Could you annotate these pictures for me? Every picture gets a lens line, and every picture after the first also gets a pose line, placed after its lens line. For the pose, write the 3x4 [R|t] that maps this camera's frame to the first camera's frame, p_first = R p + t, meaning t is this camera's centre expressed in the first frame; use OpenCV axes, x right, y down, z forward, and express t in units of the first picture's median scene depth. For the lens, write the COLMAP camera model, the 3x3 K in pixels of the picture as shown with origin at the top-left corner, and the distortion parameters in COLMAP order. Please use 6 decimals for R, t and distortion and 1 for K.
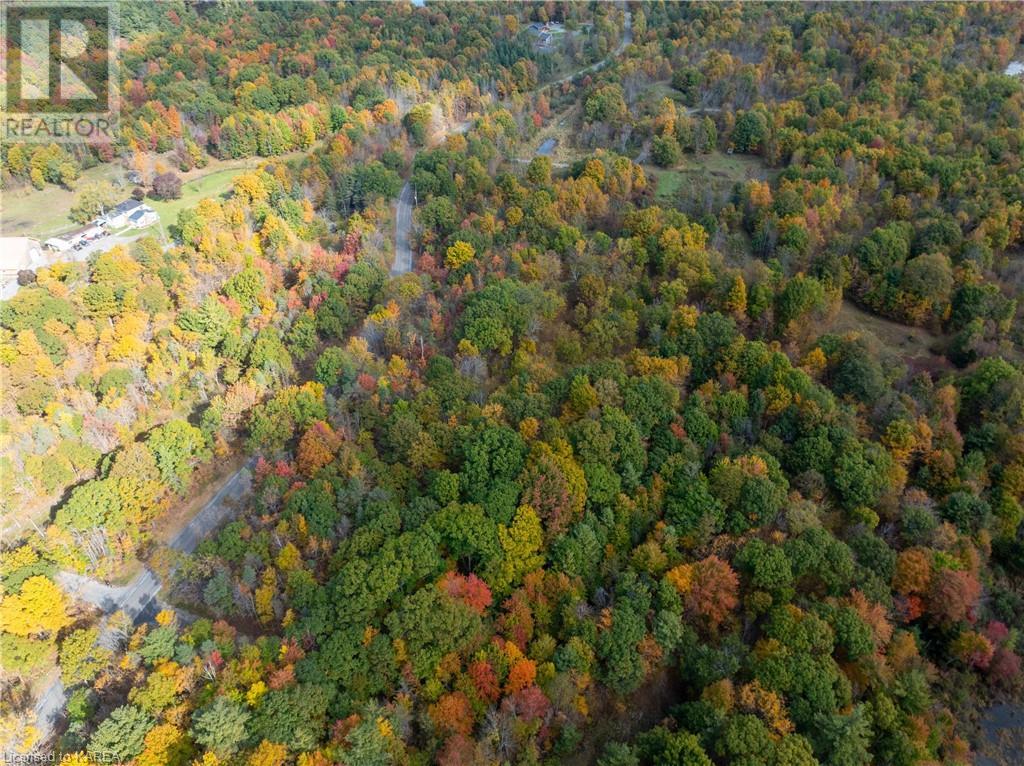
lens RADIAL K [[722.9, 0, 515.4], [0, 722.9, 374.6], [0, 0, 1]] dist [-0.047564, 0.015303]
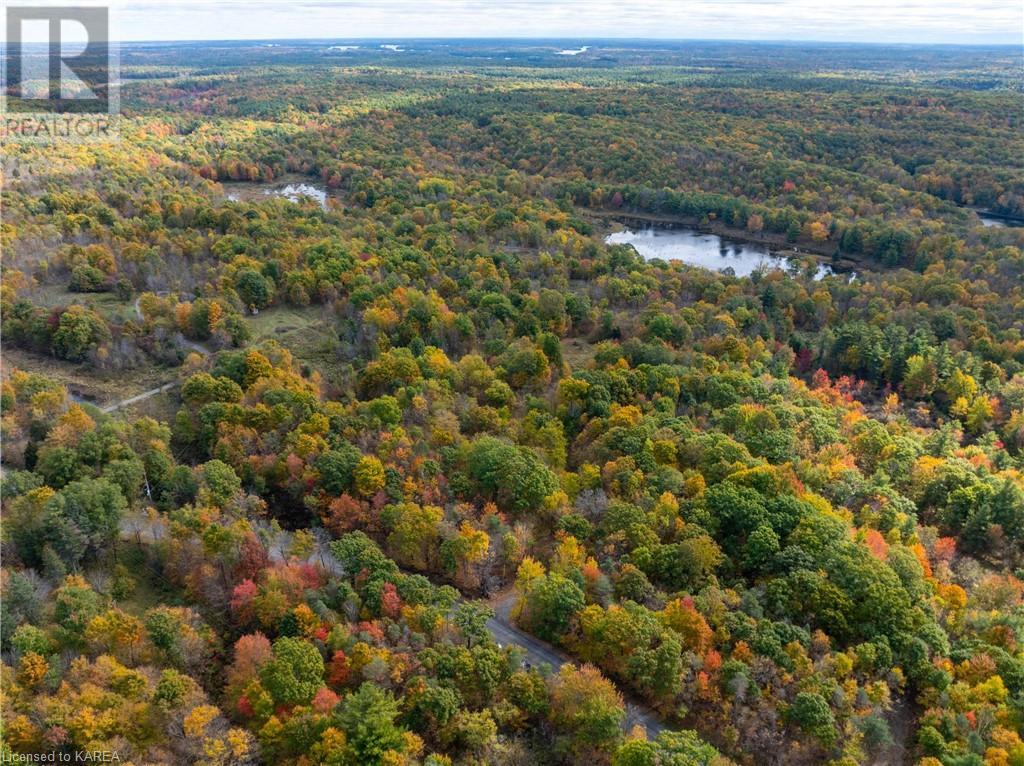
lens RADIAL K [[722.9, 0, 510.4], [0, 722.9, 380.3], [0, 0, 1]] dist [-0.047564, 0.015303]
pose [[0.301906, -0.413790, 0.858854, -0.740022], [0.569308, 0.800870, 0.185729, -0.331208], [-0.764684, 0.432880, 0.477361, 0.445323]]
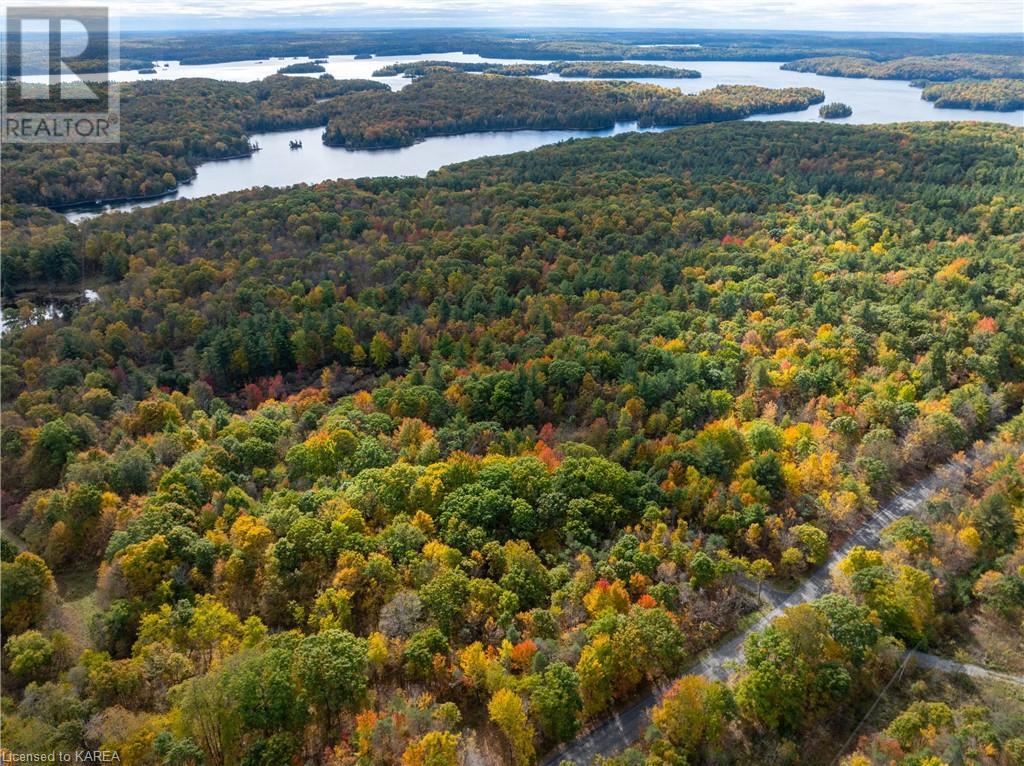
lens RADIAL K [[722.9, 0, 512.7], [0, 722.9, 385.1], [0, 0, 1]] dist [-0.047564, 0.015303]
pose [[-0.850123, -0.236269, 0.470604, -0.402267], [0.317929, 0.482129, 0.816378, -0.620982], [-0.419777, 0.843640, -0.334752, 0.834264]]
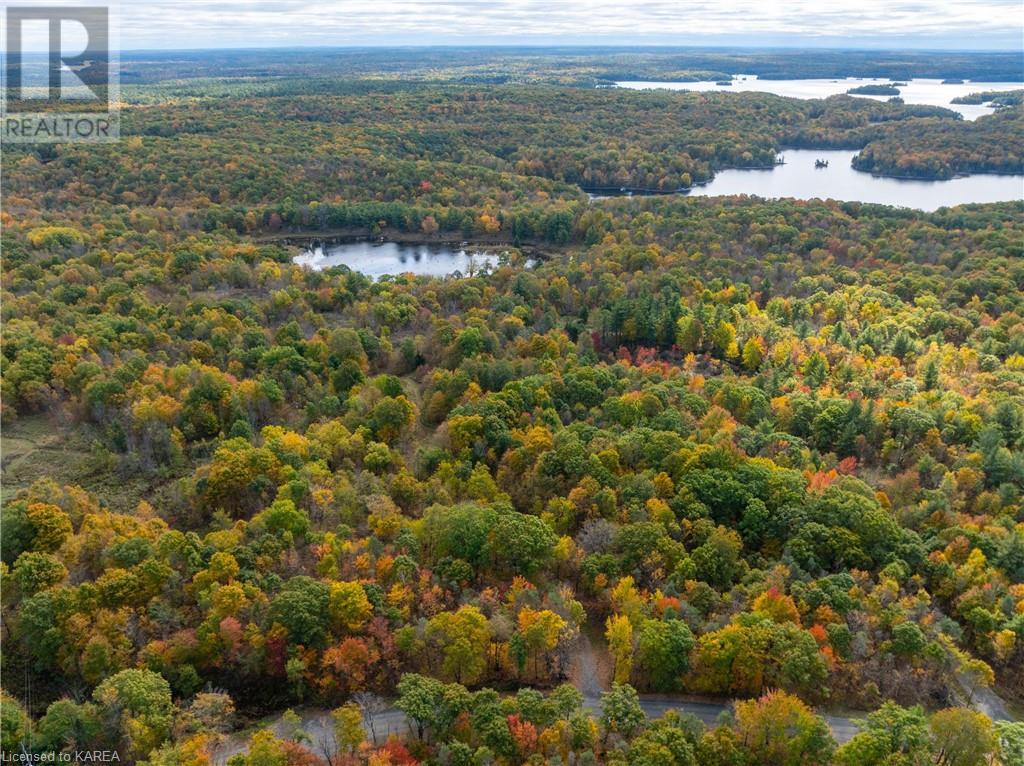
lens RADIAL K [[722.9, 0, 511.5], [0, 722.9, 383.6], [0, 0, 1]] dist [-0.047564, 0.015303]
pose [[-0.288816, -0.411144, 0.864607, -0.638077], [0.576987, 0.645911, 0.499886, -0.563885], [-0.763984, 0.643242, 0.050675, 0.758558]]
